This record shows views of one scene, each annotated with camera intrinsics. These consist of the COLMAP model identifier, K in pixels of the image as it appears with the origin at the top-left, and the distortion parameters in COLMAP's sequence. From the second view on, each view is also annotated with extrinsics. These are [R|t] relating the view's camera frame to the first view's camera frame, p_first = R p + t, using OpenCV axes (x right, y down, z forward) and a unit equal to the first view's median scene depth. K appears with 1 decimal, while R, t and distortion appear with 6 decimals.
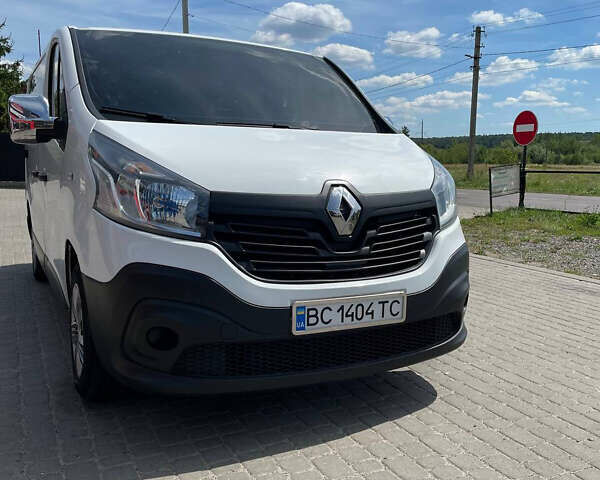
lens RADIAL K [[593.4, 0, 300.0], [0, 593.4, 240.0], [0, 0, 1]] dist [0.121346, -0.203483]
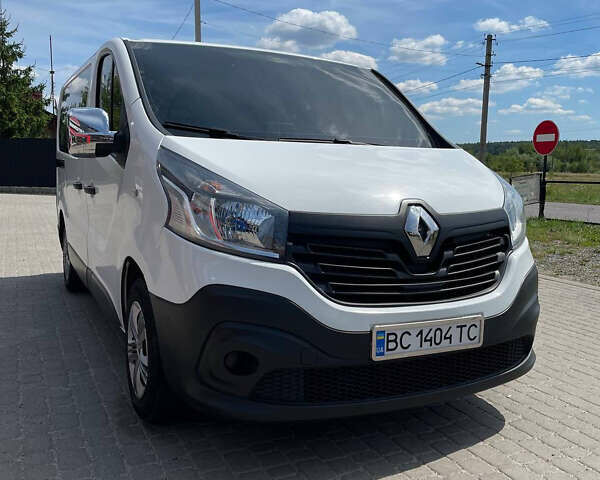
lens RADIAL K [[593.4, 0, 300.0], [0, 593.4, 240.0], [0, 0, 1]] dist [0.121346, -0.203483]
pose [[0.999954, 0.007743, -0.005694, -0.114353], [-0.007797, 0.999924, -0.009529, -0.023265], [0.005620, 0.009573, 0.999938, 0.028354]]
